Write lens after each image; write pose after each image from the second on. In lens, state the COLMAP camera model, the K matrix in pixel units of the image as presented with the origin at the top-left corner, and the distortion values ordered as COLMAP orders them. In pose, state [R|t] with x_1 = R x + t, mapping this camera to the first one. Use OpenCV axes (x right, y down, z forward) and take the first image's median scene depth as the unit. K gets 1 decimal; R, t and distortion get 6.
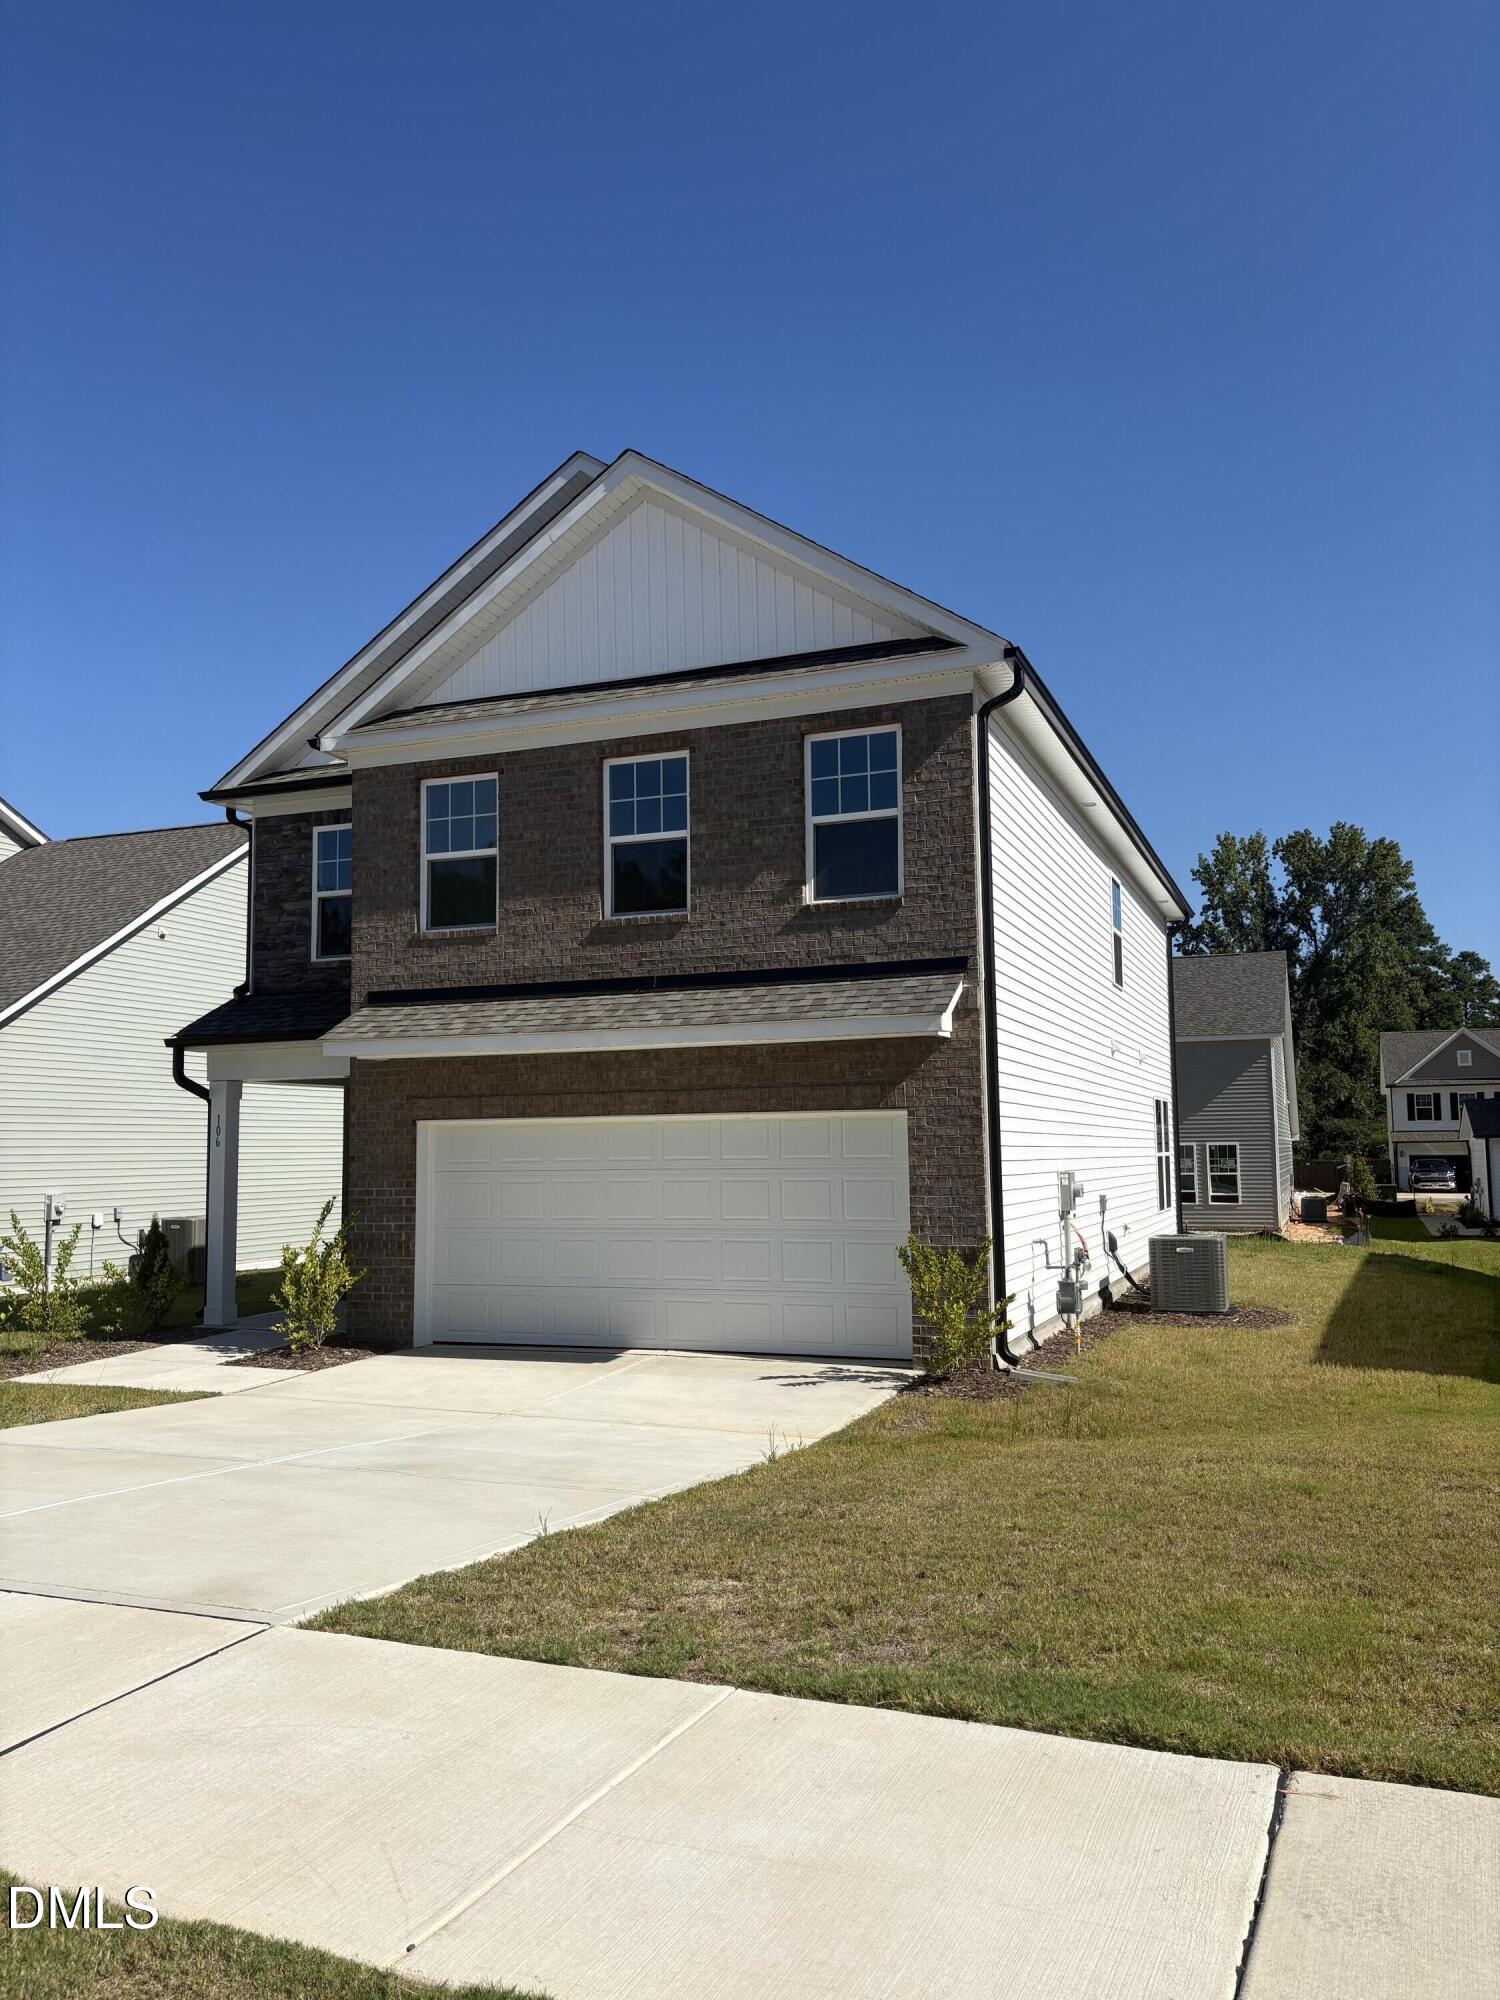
lens RADIAL K [[1483.6, 0, 737.7], [0, 1483.6, 1006.1], [0, 0, 1]] dist [0.190421, -0.065206]
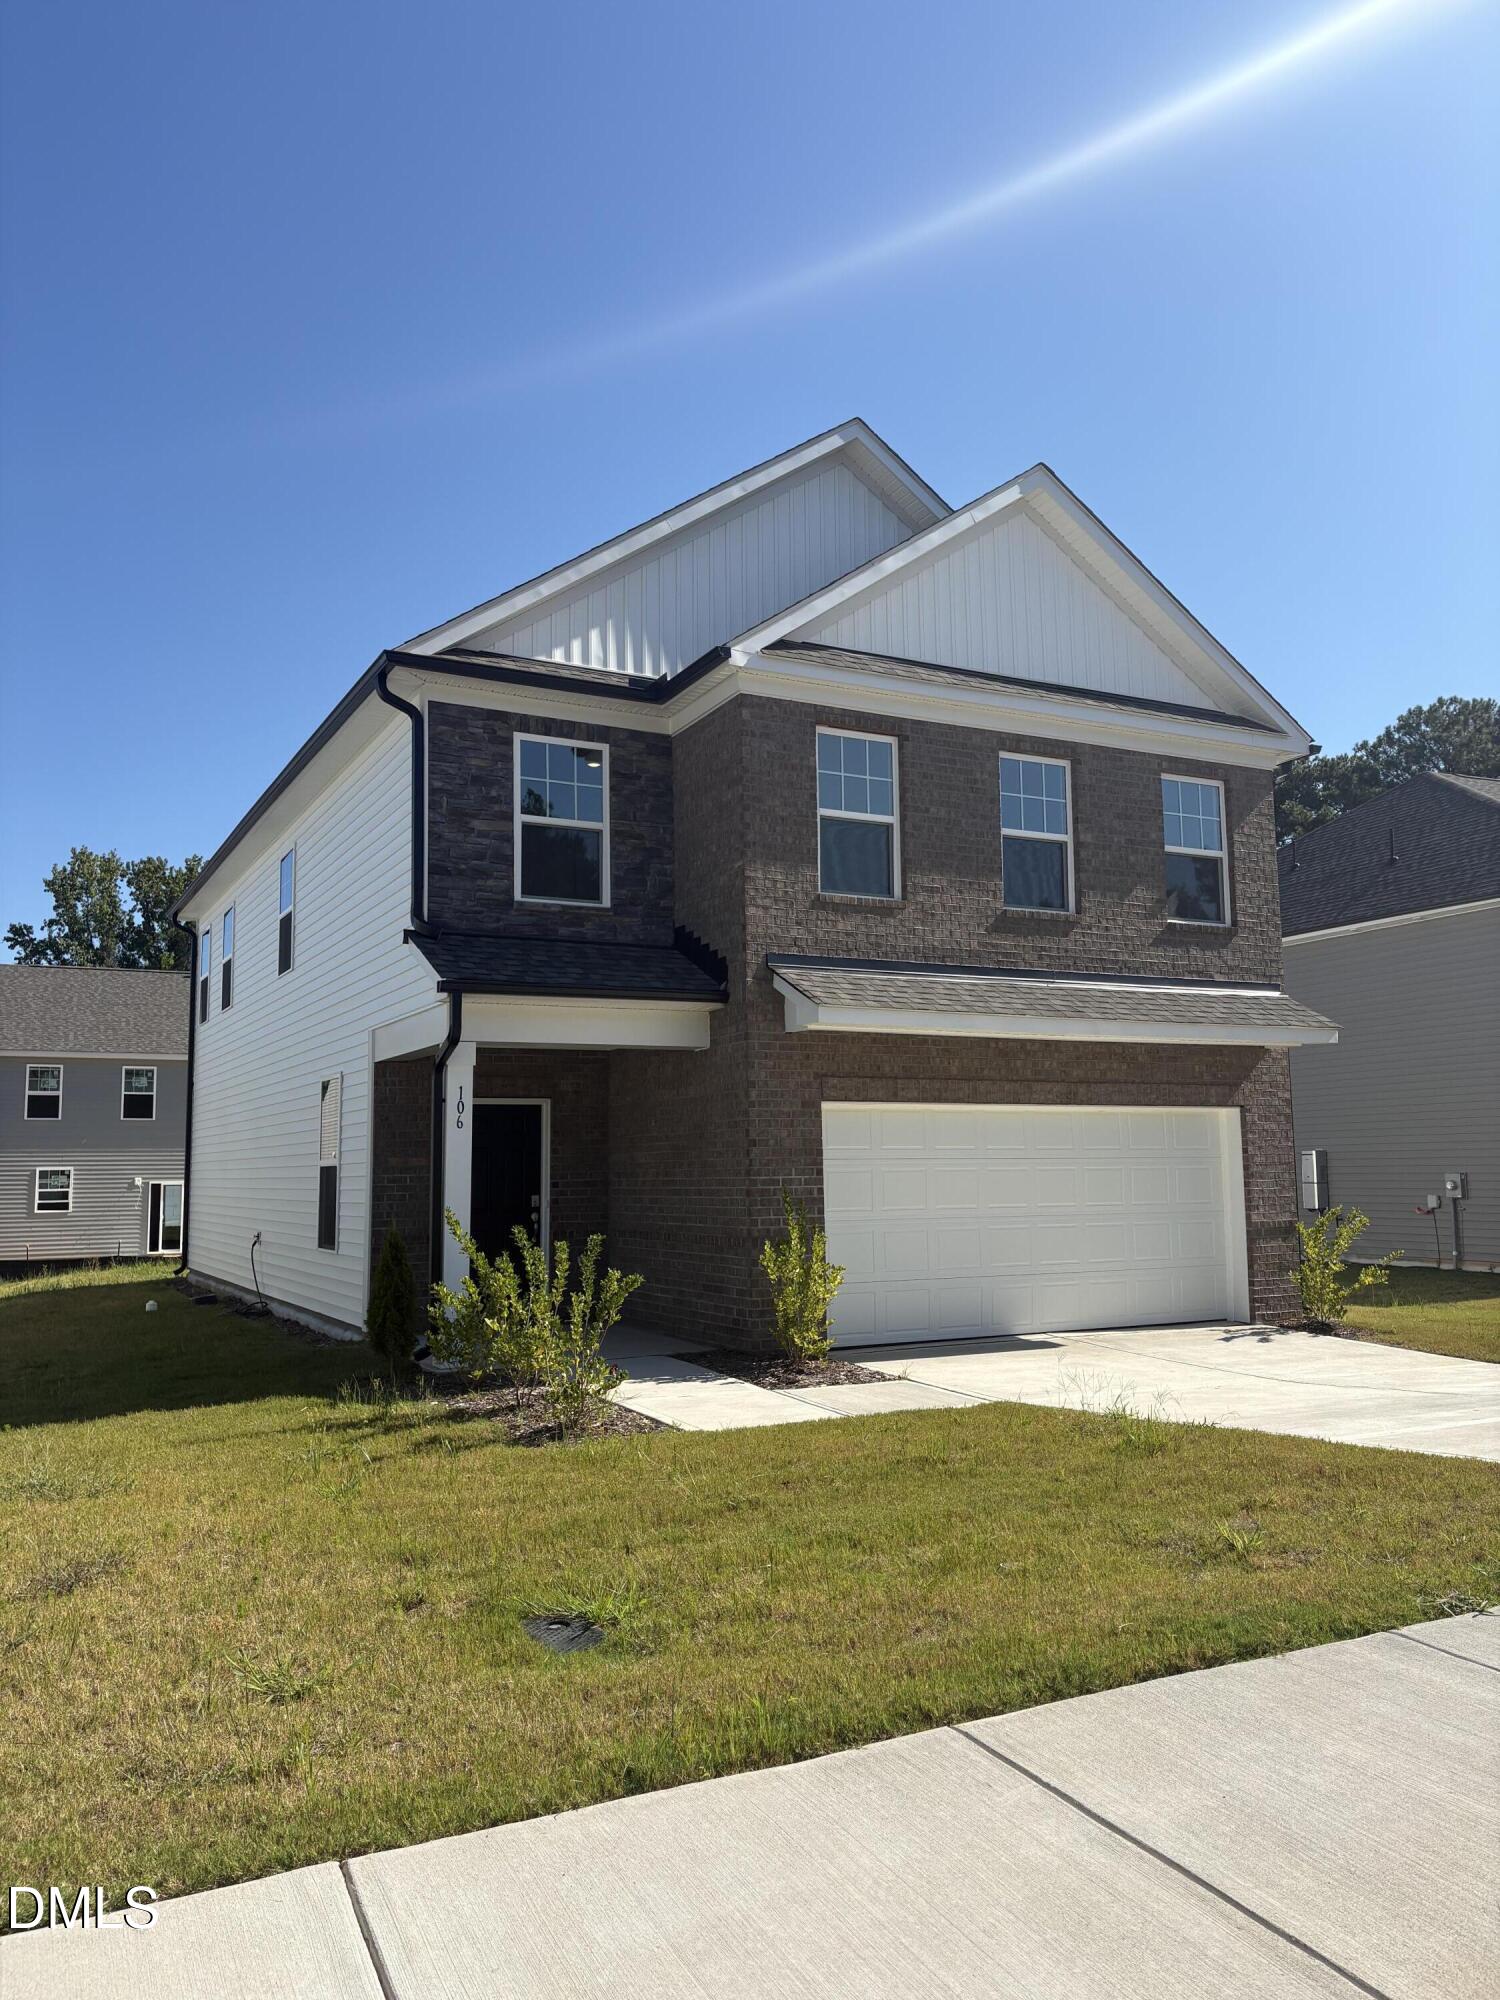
lens RADIAL K [[1483.6, 0, 737.7], [0, 1483.6, 1006.1], [0, 0, 1]] dist [0.190421, -0.065206]
pose [[0.648252, 0.085316, 0.756631, -0.940580], [-0.067075, 0.996238, -0.054866, 0.072850], [-0.758466, -0.015184, 0.651536, 0.465004]]
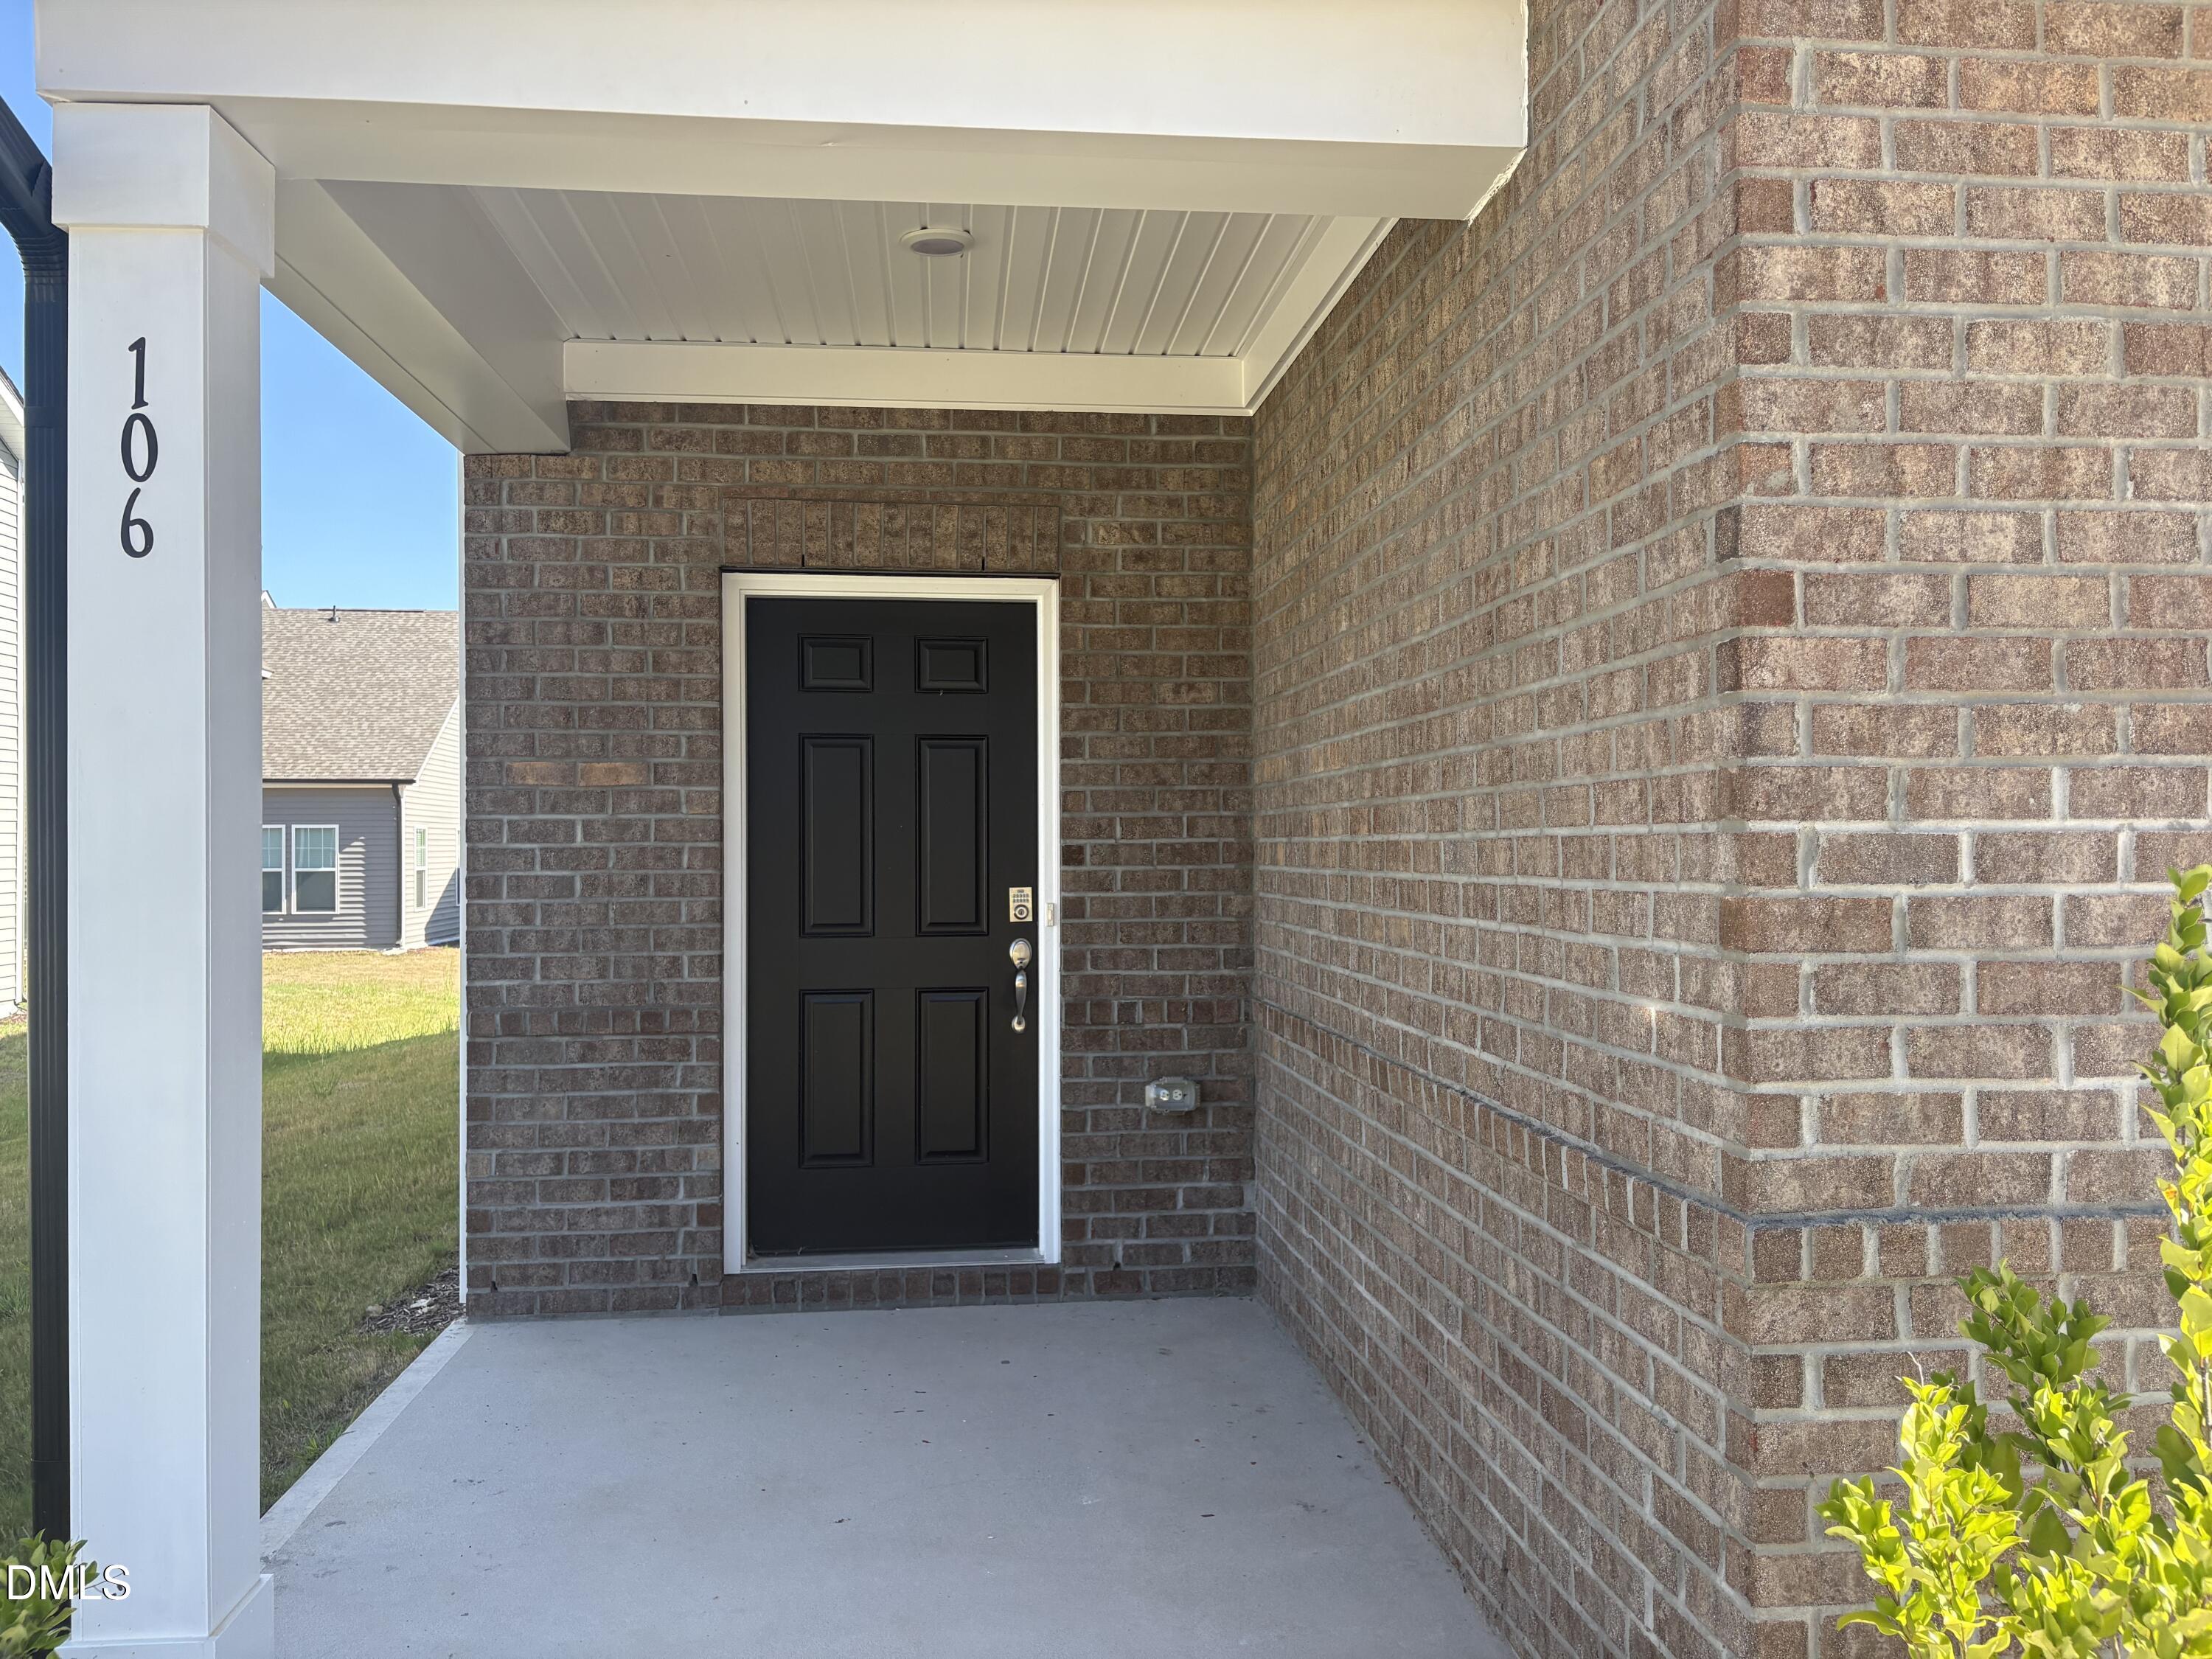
lens RADIAL K [[1626.5, 0, 1106.0], [0, 1626.5, 829.5], [0, 0, 1]] dist [0.052433, -0.061394]
pose [[0.881206, 0.010415, 0.472617, -0.383928], [-0.049902, 0.996221, 0.071090, 0.117688], [-0.470091, -0.086230, 0.878396, 0.927126]]
